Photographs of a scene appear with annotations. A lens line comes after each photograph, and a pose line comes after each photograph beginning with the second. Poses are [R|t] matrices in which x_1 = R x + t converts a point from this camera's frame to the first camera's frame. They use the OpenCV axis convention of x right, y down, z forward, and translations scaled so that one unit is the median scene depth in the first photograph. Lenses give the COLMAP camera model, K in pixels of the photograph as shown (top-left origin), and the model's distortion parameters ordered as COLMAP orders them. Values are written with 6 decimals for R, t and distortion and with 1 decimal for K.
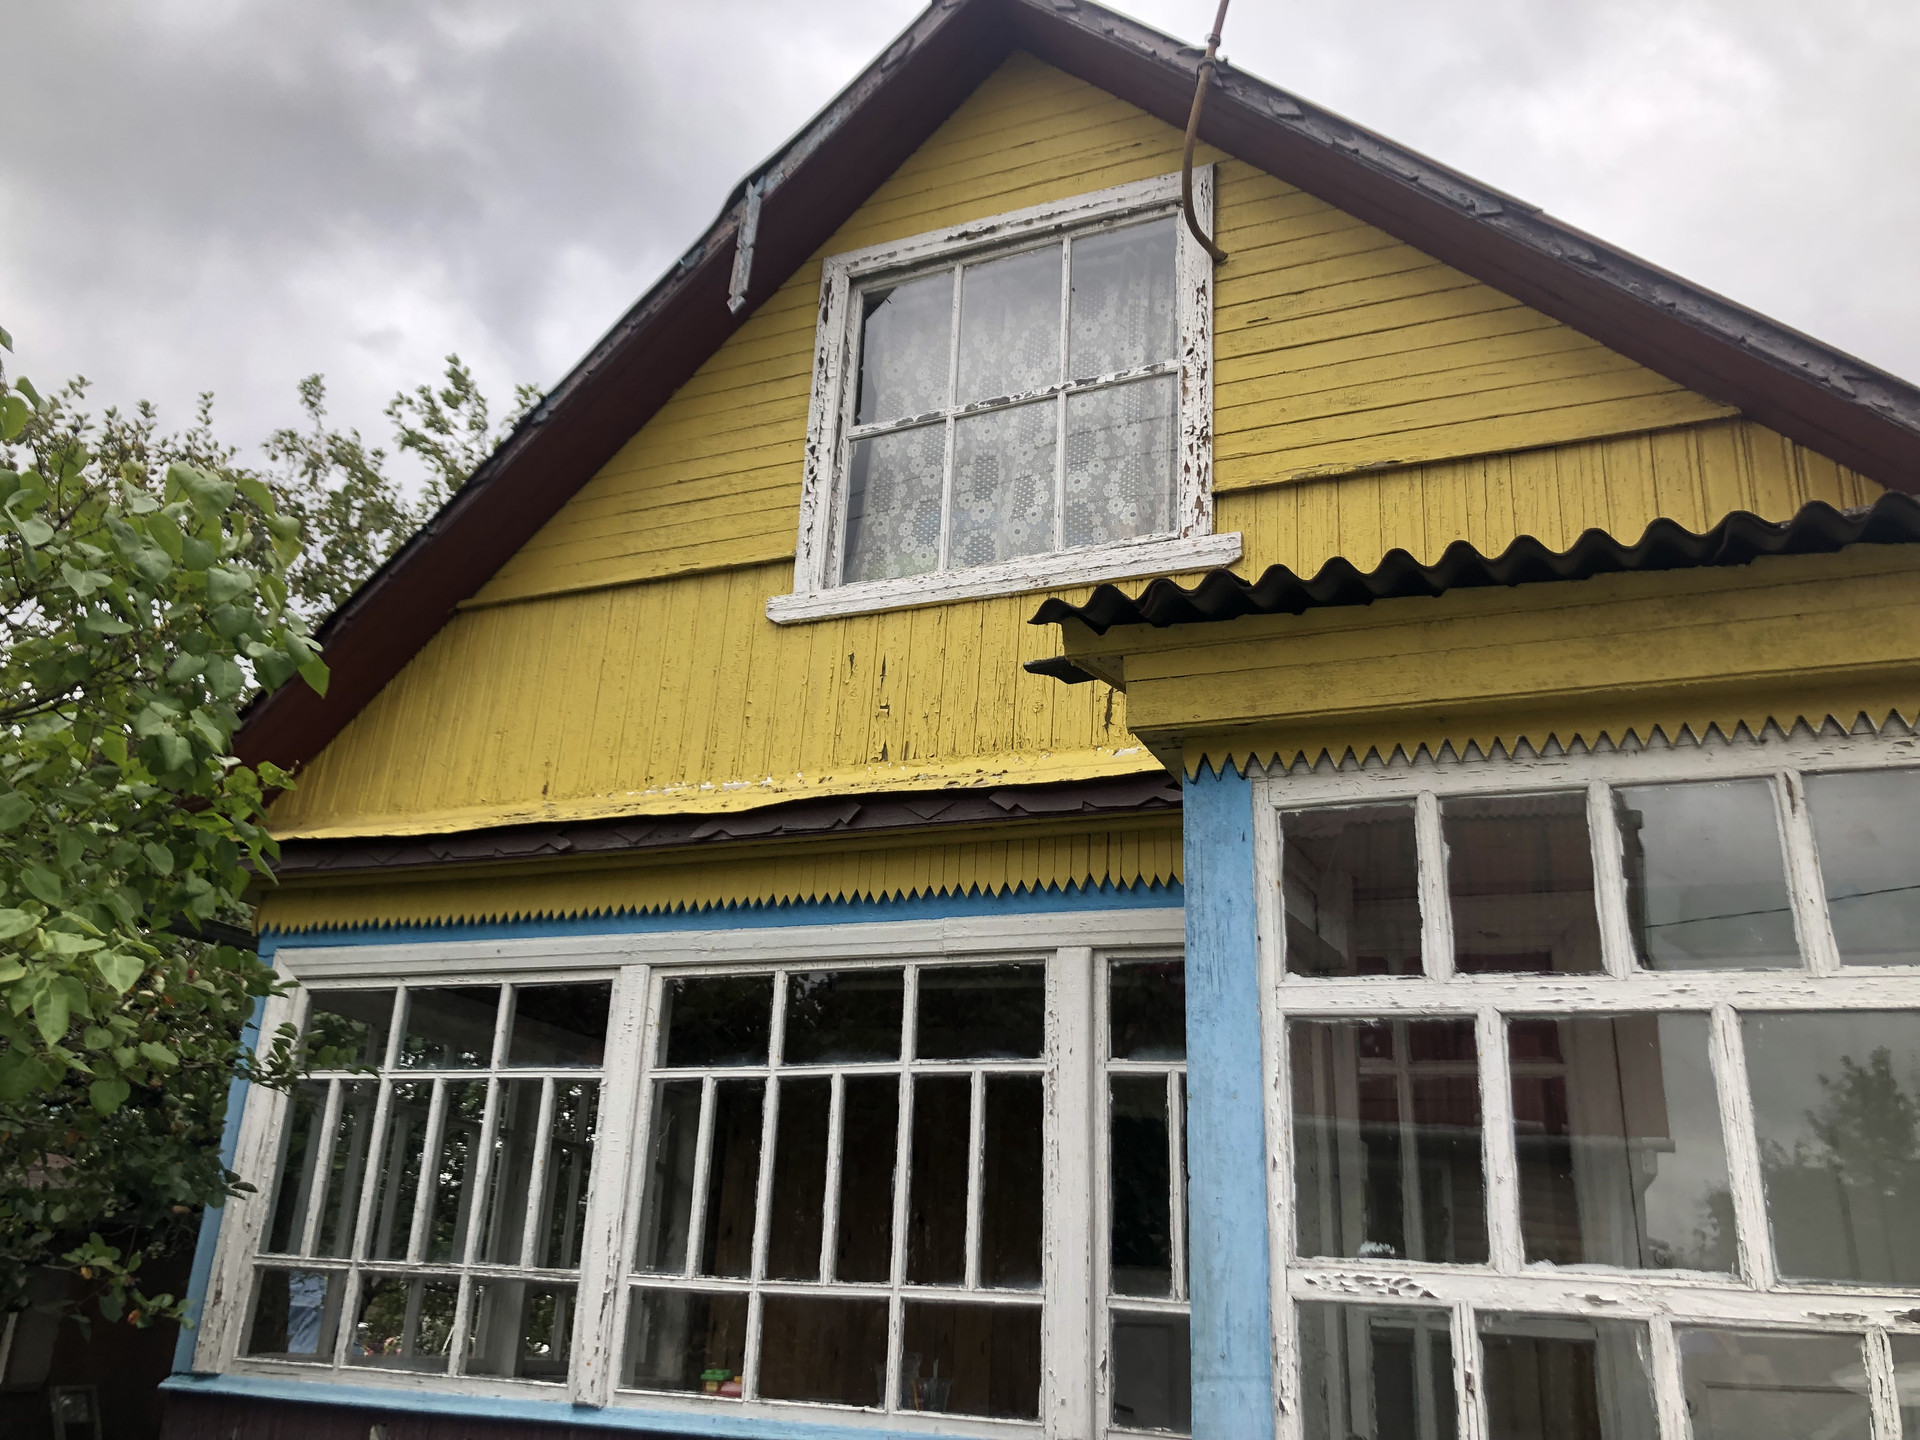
lens RADIAL K [[1545.5, 0, 960.0], [0, 1545.5, 720.0], [0, 0, 1]] dist [0.019922, 0.005316]
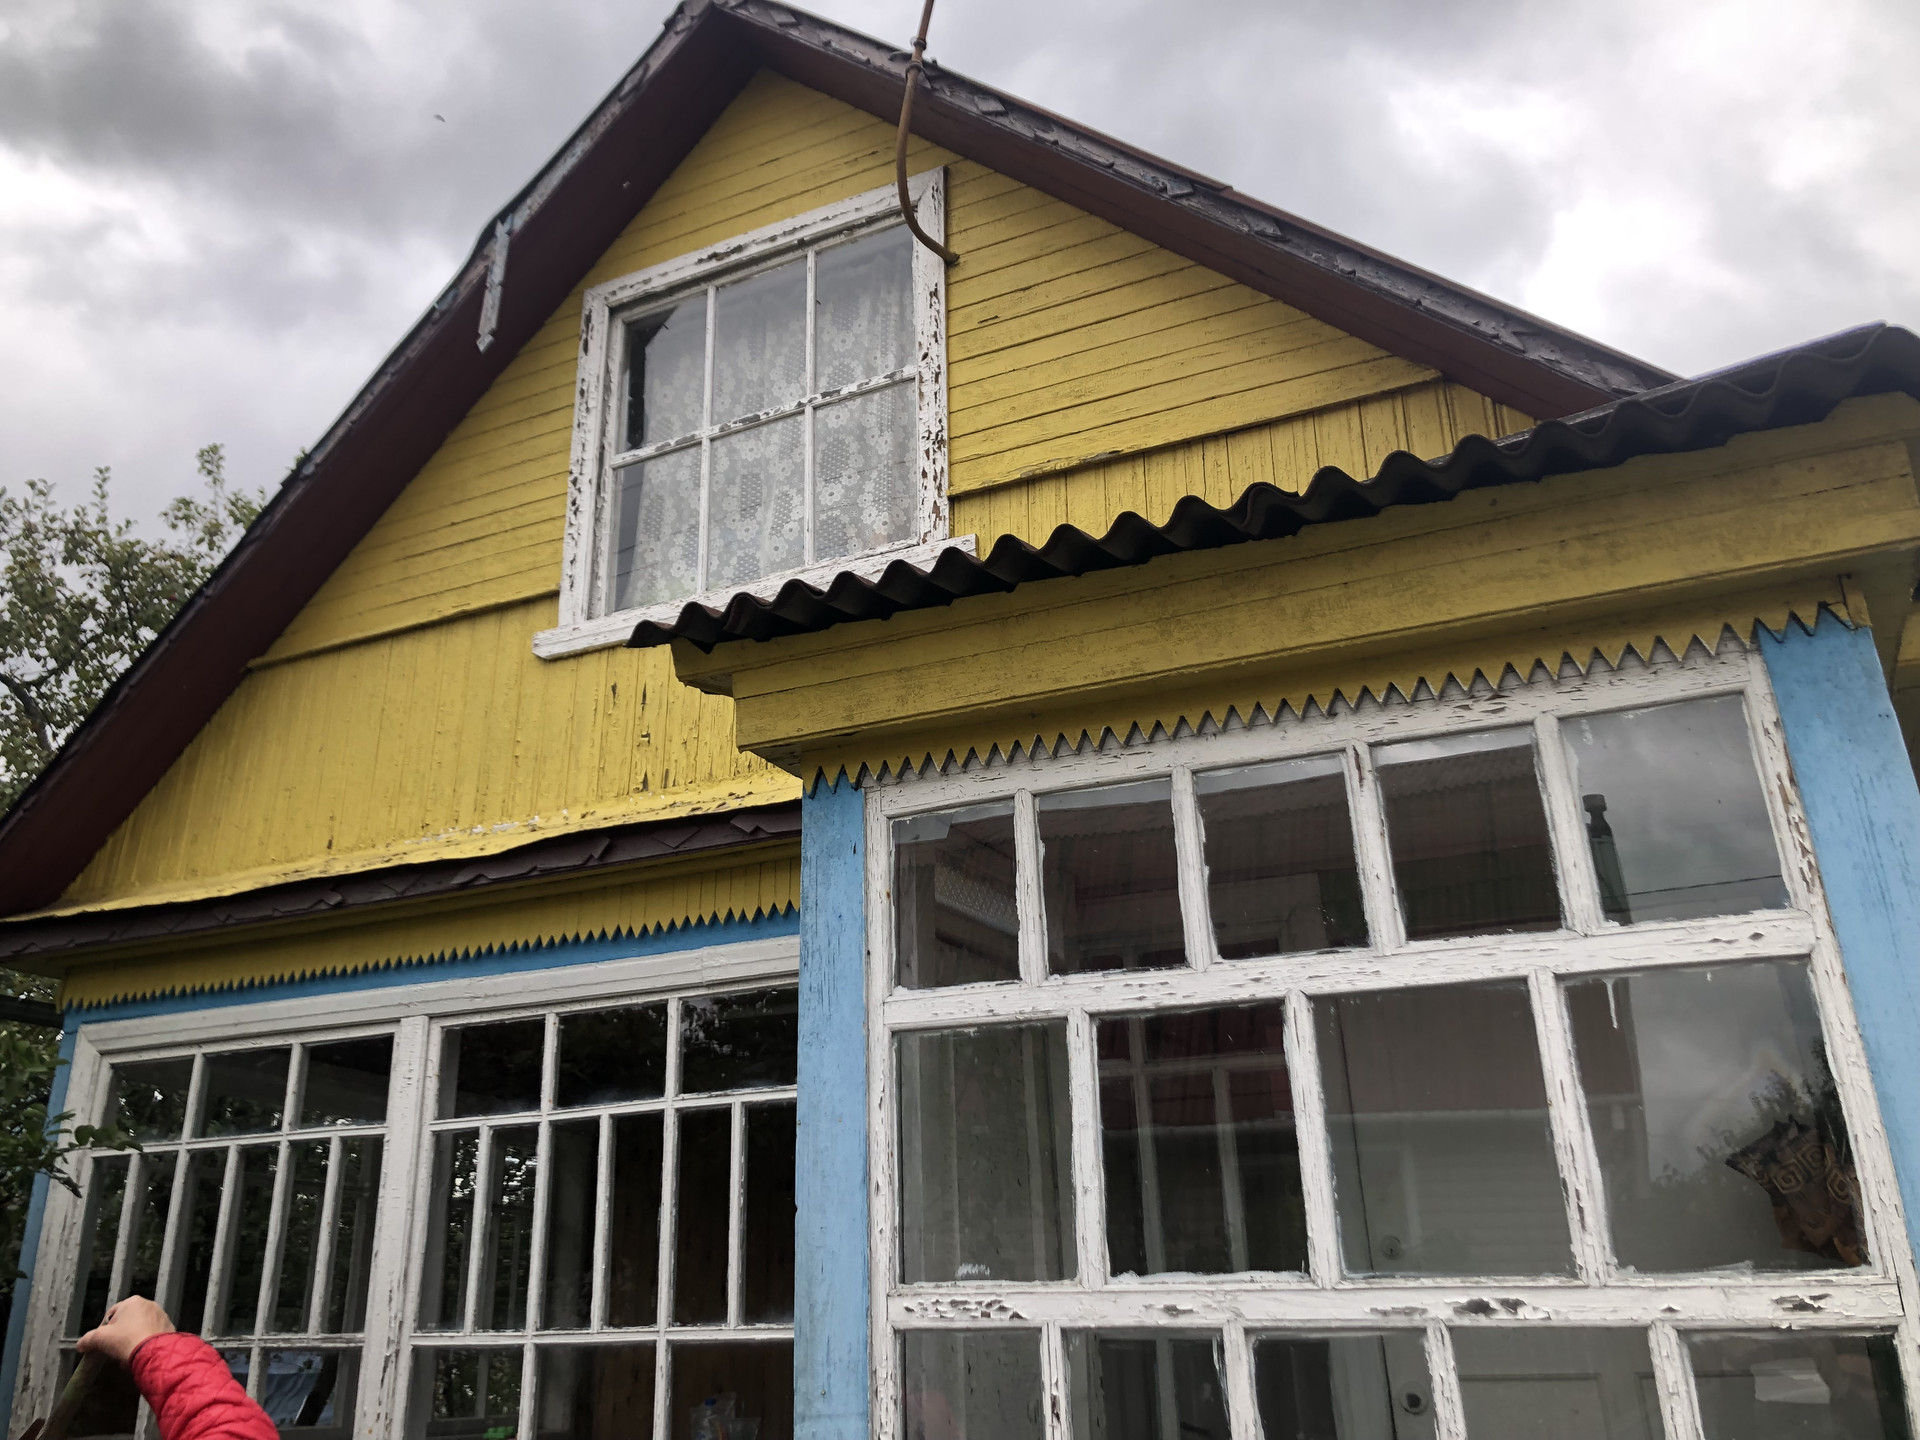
lens RADIAL K [[1547.4, 0, 947.3], [0, 1547.4, 688.0], [0, 0, 1]] dist [0.054957, -0.065811]
pose [[0.996988, -0.074627, -0.021107, 0.171146], [0.073999, 0.996834, -0.029100, 0.004224], [0.023212, 0.027450, 0.999354, 0.013159]]
